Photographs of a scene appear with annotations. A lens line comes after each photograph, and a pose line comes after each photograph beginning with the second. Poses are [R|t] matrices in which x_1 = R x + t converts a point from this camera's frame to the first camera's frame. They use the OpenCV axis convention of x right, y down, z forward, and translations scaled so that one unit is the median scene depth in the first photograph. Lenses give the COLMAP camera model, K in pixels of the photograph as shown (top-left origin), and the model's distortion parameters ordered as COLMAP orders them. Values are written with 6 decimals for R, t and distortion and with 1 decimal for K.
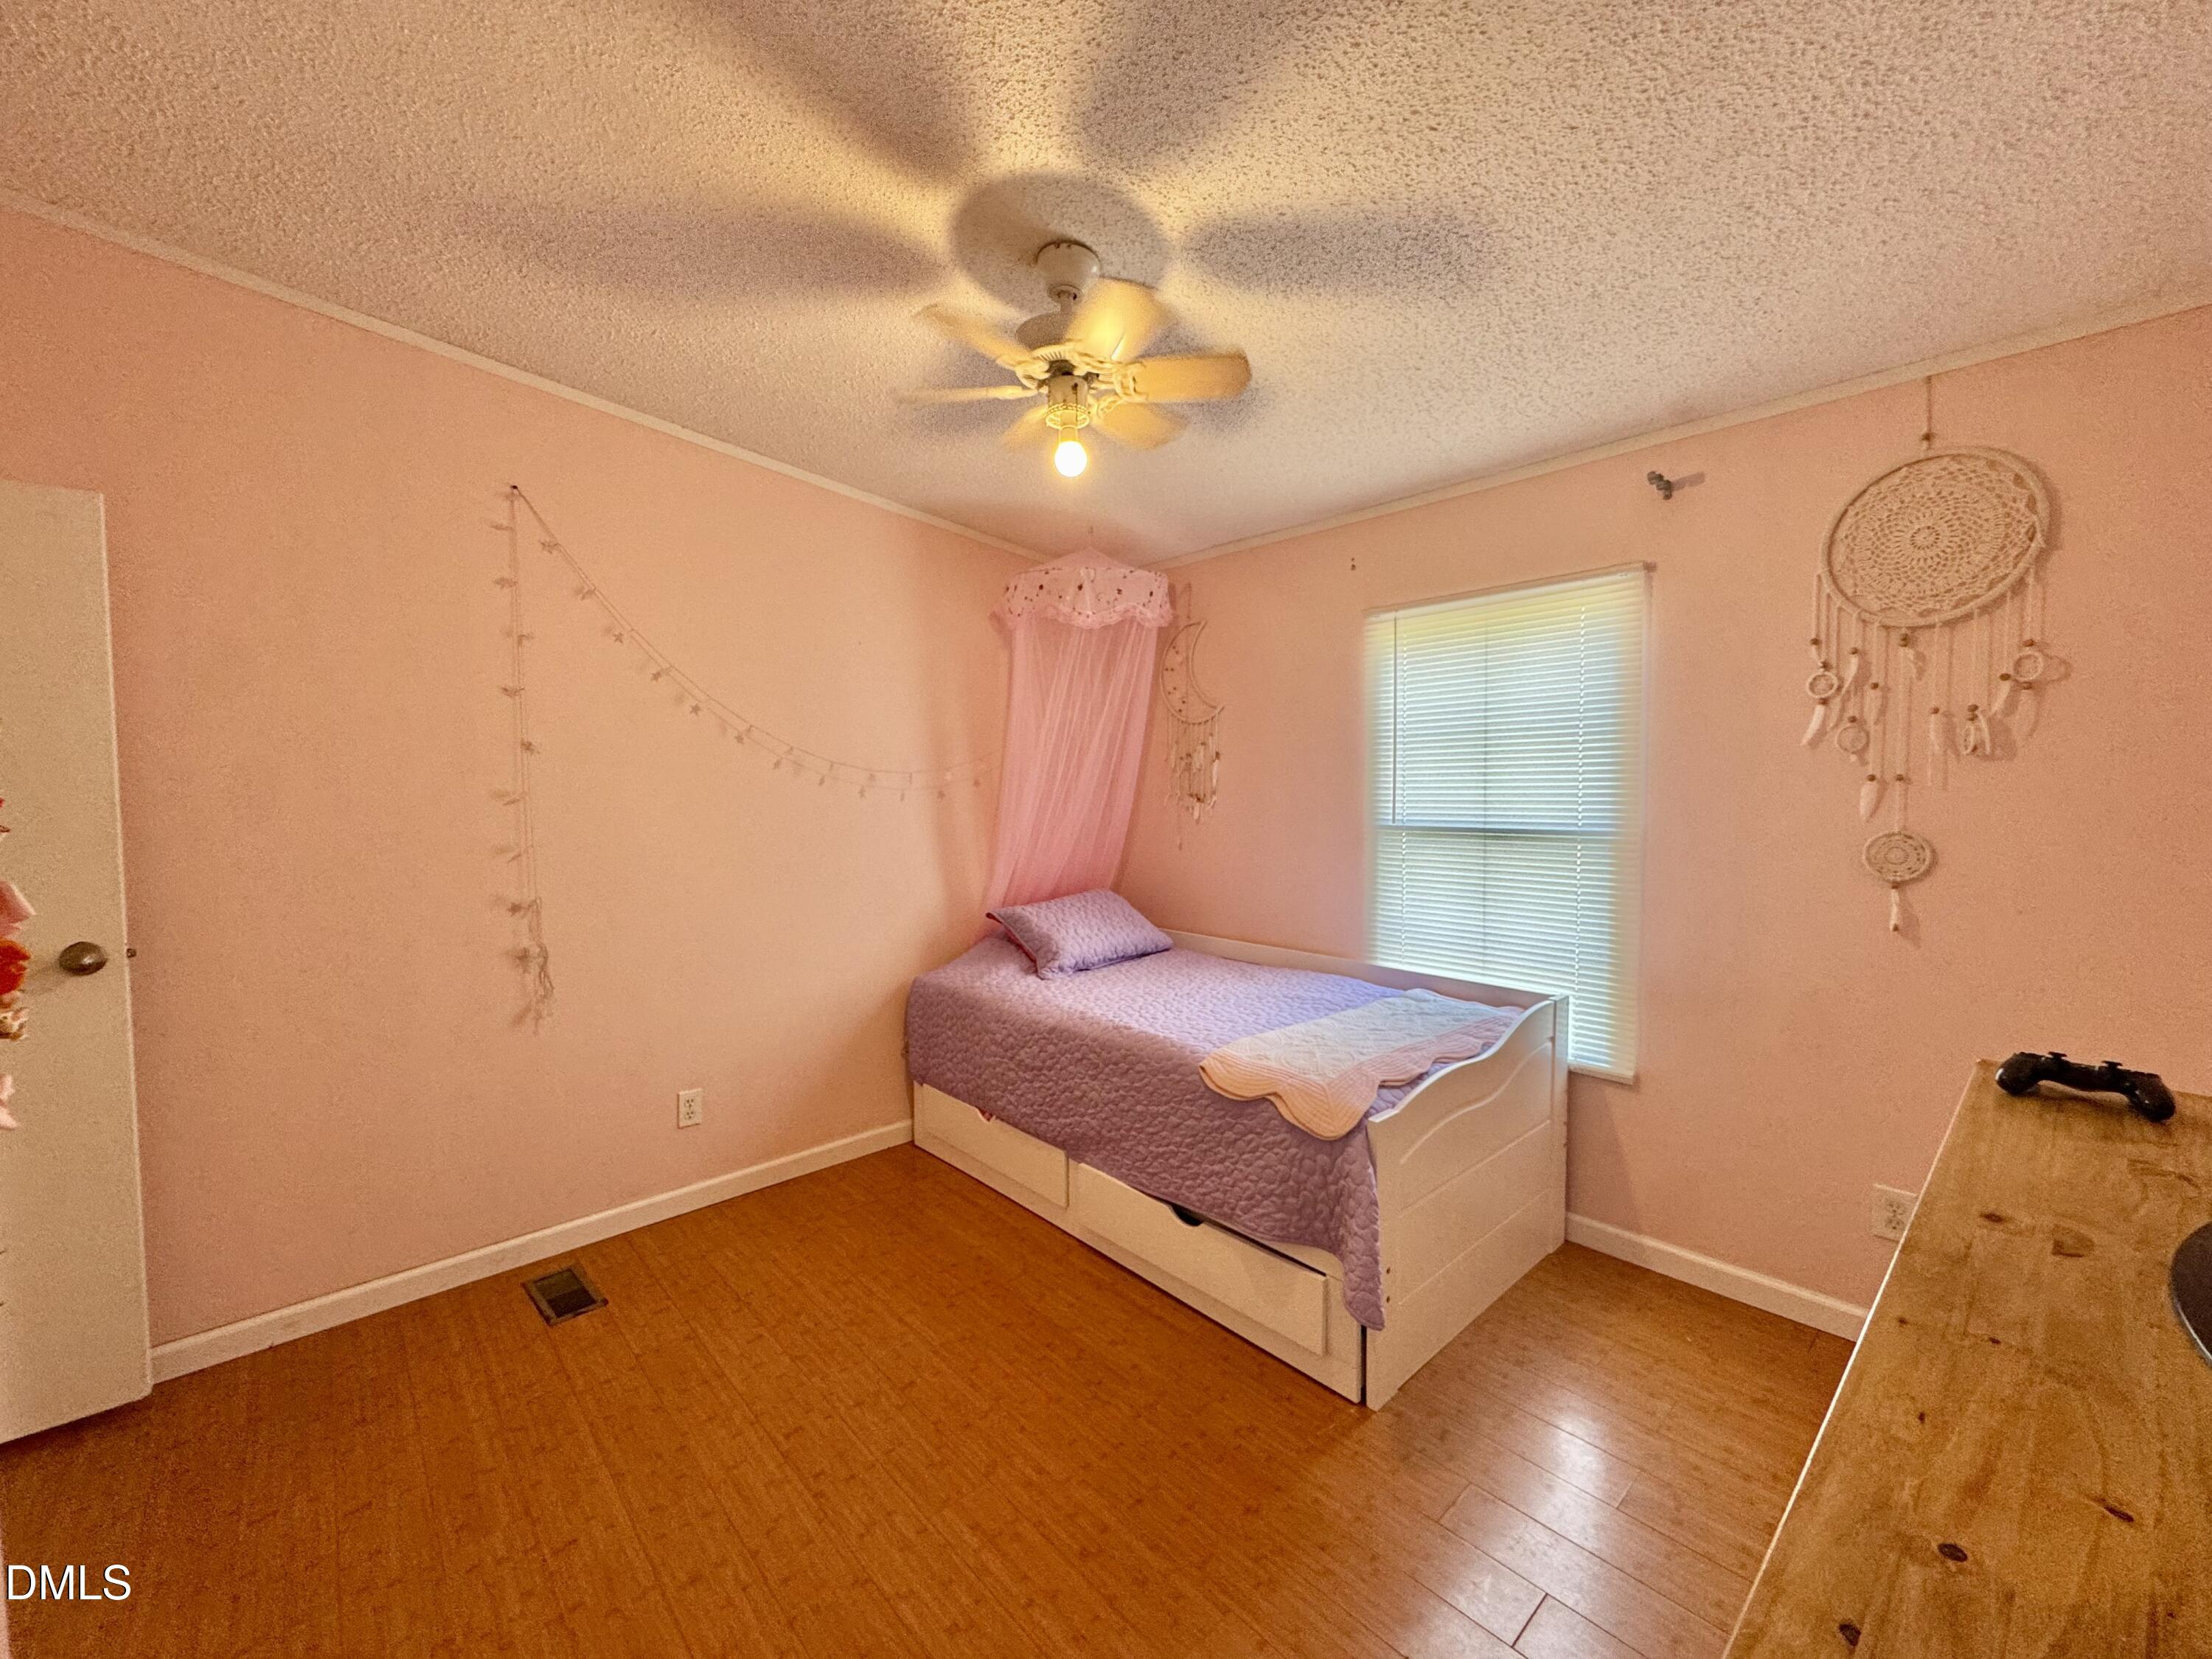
lens RADIAL K [[883.5, 0, 1103.4], [0, 883.5, 831.9], [0, 0, 1]] dist [-0.002264, 0.000355]
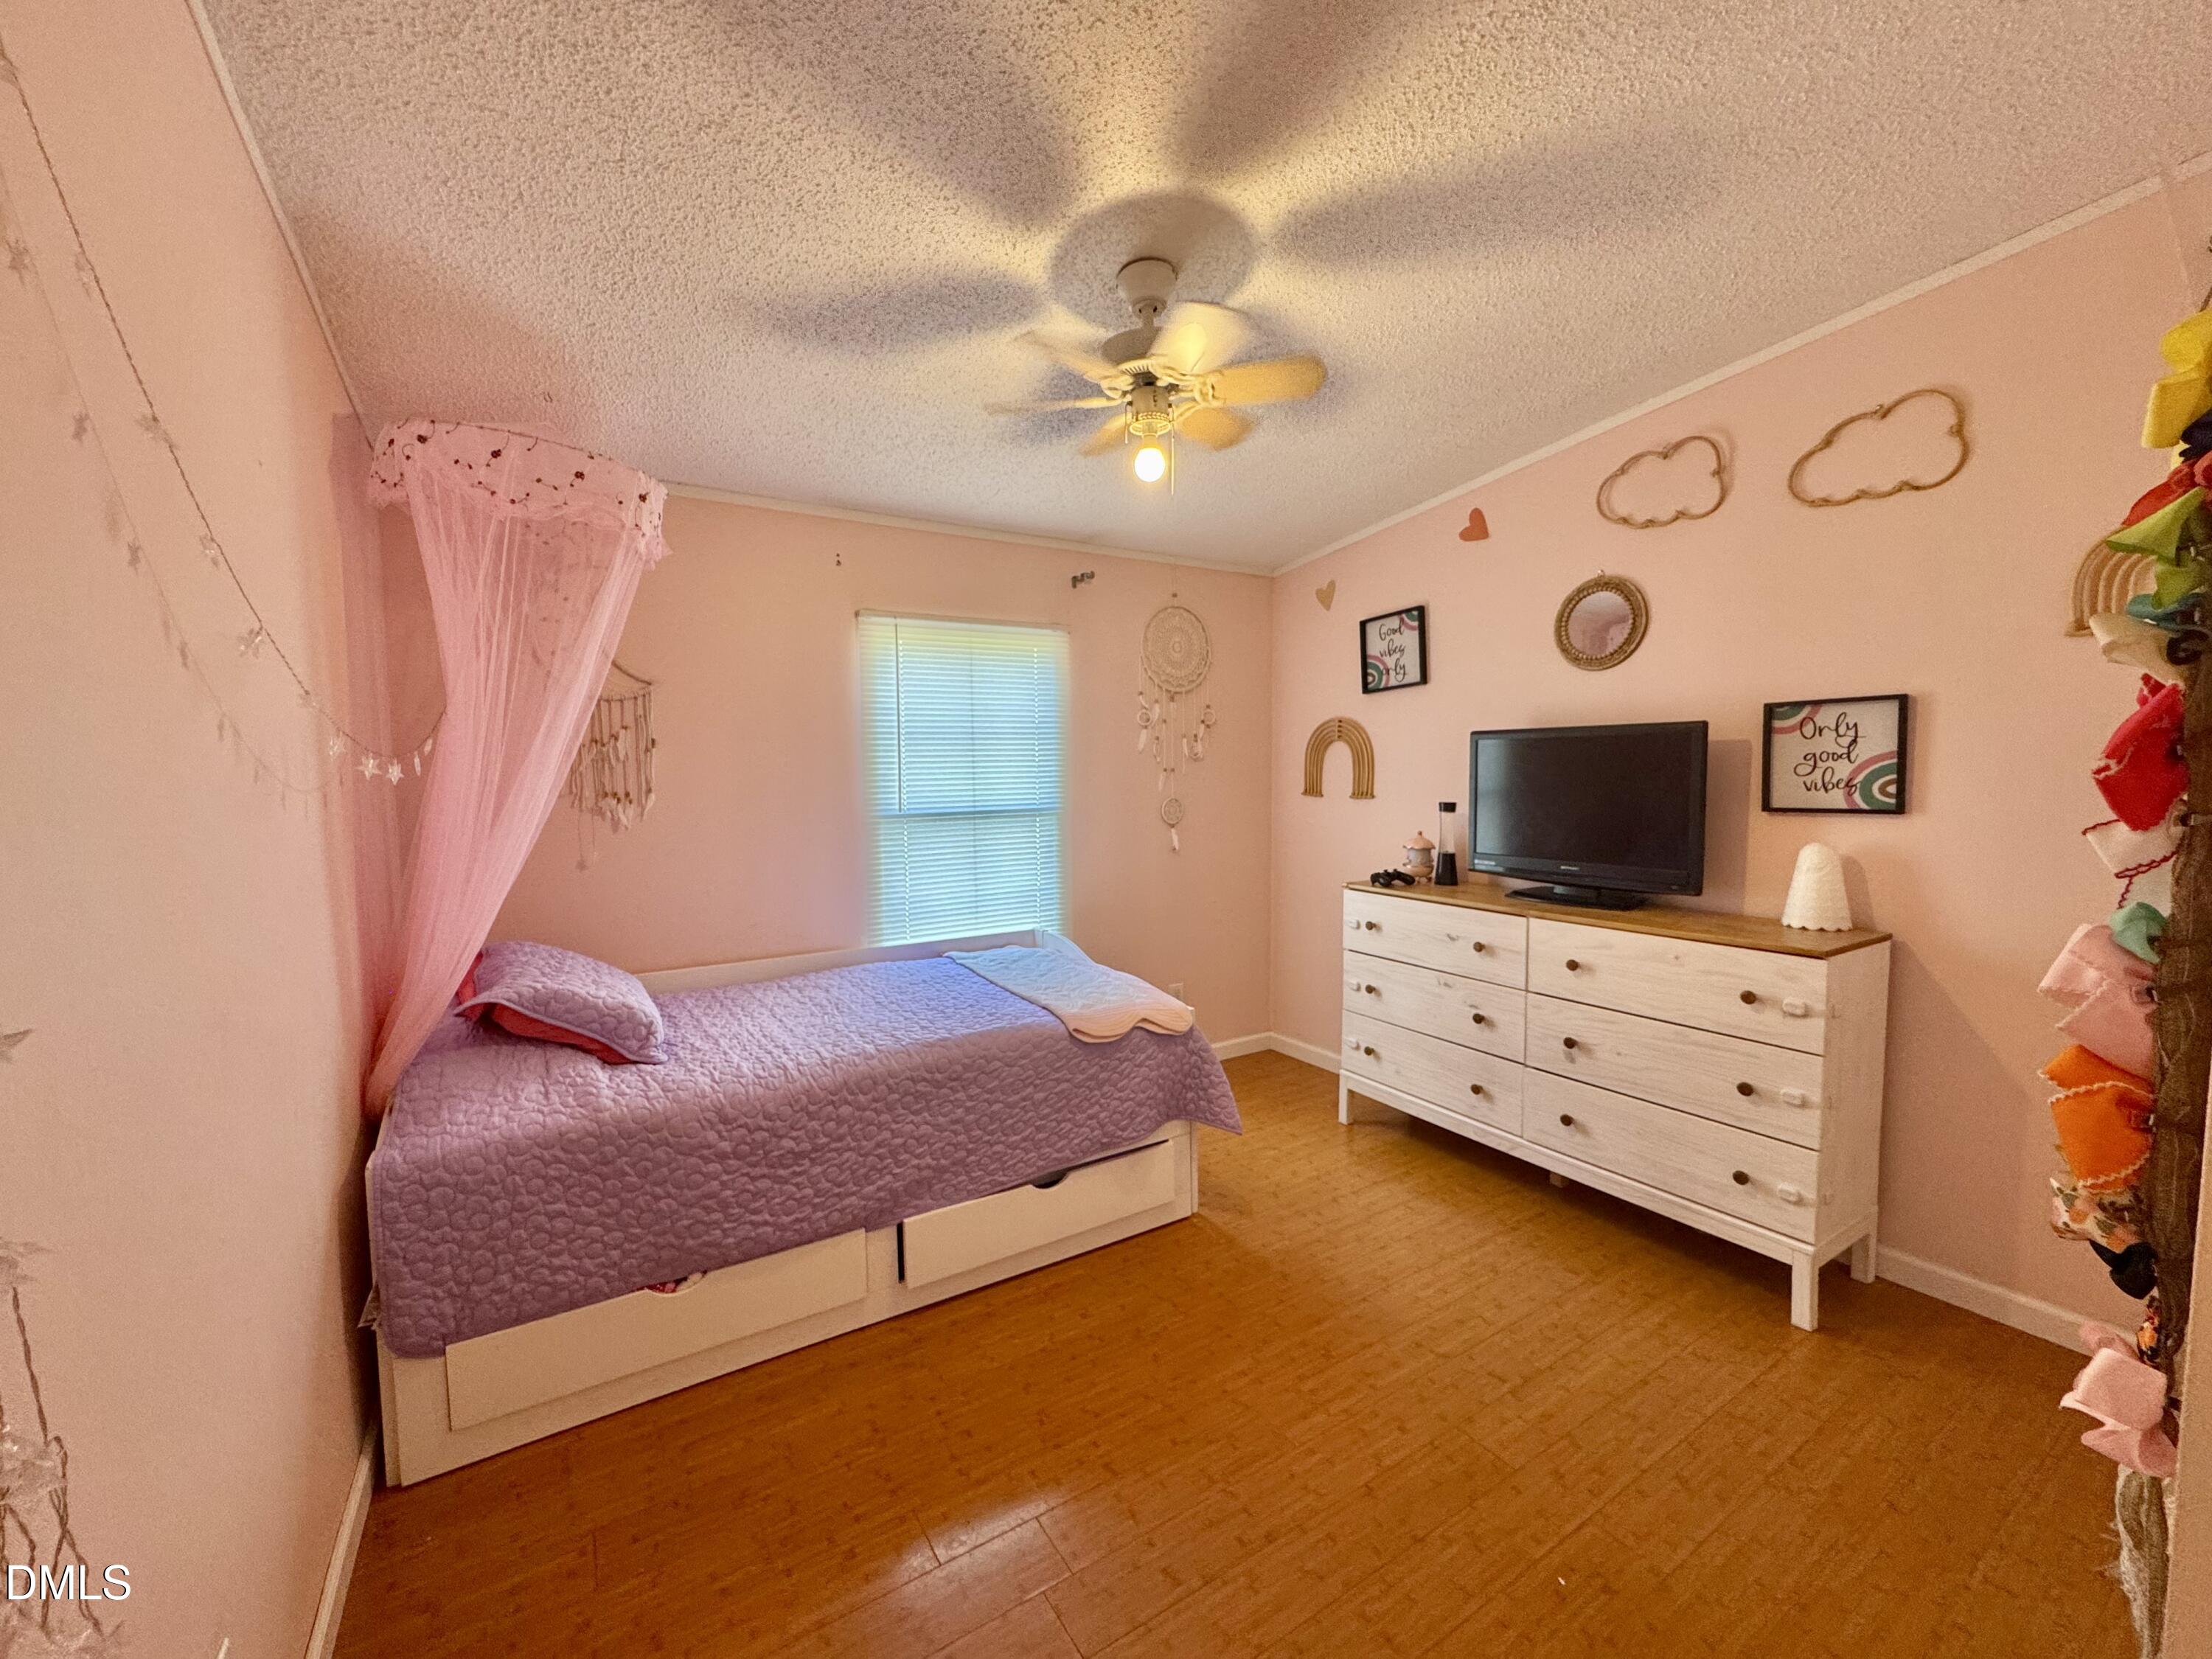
lens RADIAL K [[883.5, 0, 1102.9], [0, 883.5, 826.6], [0, 0, 1]] dist [-0.002264, 0.000355]
pose [[0.177559, -0.059750, 0.982295, -0.828436], [0.063778, 0.996755, 0.049101, -0.033897], [-0.982041, 0.053931, 0.180794, 0.654627]]
